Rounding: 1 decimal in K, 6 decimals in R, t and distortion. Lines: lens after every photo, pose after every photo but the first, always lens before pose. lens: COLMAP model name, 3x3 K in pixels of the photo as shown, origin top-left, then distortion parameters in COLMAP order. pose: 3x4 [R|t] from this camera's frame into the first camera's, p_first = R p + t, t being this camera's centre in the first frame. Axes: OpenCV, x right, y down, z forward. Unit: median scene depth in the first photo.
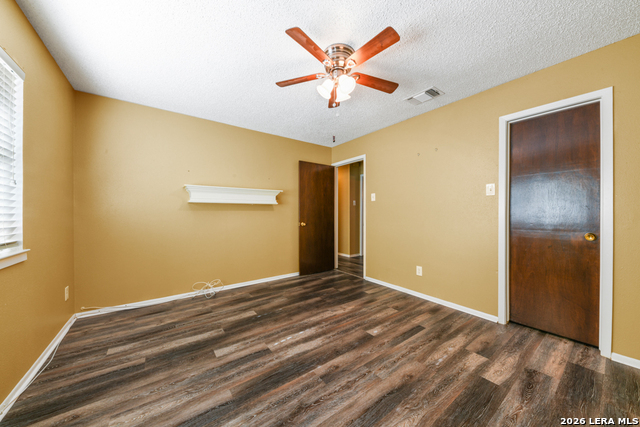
lens RADIAL K [[216.2, 0, 320.0], [0, 216.2, 214.8], [0, 0, 1]] dist [0.000198, -0.003406]
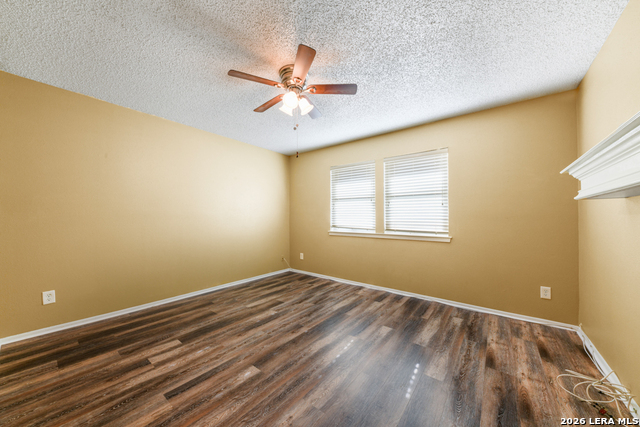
lens RADIAL K [[216.2, 0, 320.0], [0, 216.2, 214.8], [0, 0, 1]] dist [0.000198, -0.003406]
pose [[-0.961535, -0.005865, -0.274621, 0.247815], [-0.004490, 0.999974, -0.005638, -0.018568], [0.274647, -0.004188, -0.961536, 1.998749]]
